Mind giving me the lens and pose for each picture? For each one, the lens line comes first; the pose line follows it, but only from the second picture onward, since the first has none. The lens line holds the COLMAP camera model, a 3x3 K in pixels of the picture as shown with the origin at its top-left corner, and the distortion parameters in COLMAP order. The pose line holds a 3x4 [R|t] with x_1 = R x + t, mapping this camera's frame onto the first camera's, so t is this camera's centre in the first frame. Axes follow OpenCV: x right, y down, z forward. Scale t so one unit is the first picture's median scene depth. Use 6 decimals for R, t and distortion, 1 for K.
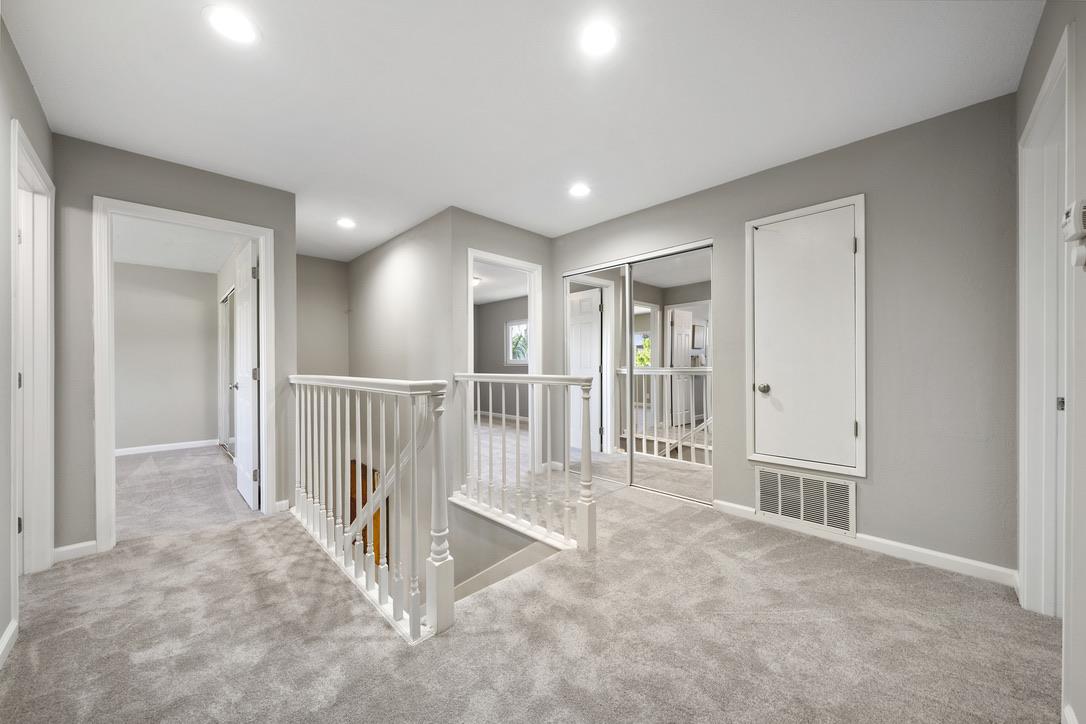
lens RADIAL K [[387.2, 0, 546.4], [0, 387.2, 364.4], [0, 0, 1]] dist [-0.001398, 0.000030]
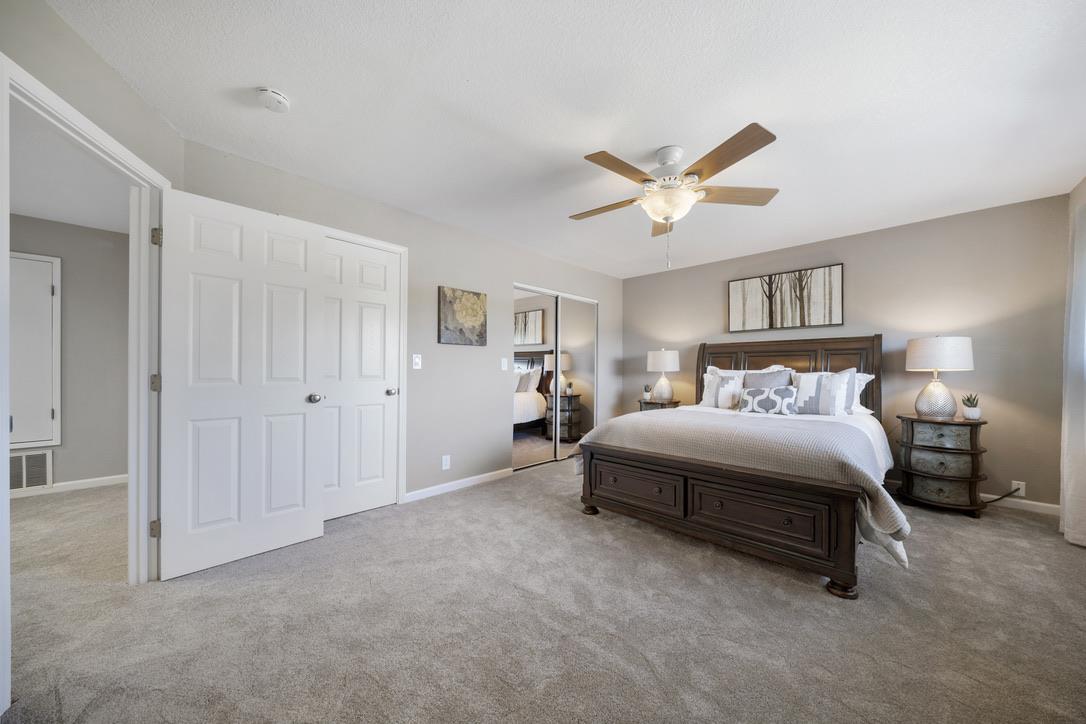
lens RADIAL K [[387.2, 0, 546.3], [0, 387.2, 367.9], [0, 0, 1]] dist [-0.001398, 0.000030]
pose [[-0.013510, 0.004397, 0.999899, -0.718992], [-0.000046, 0.999990, -0.004398, -0.006190], [-0.999909, -0.000105, -0.013509, -0.887066]]
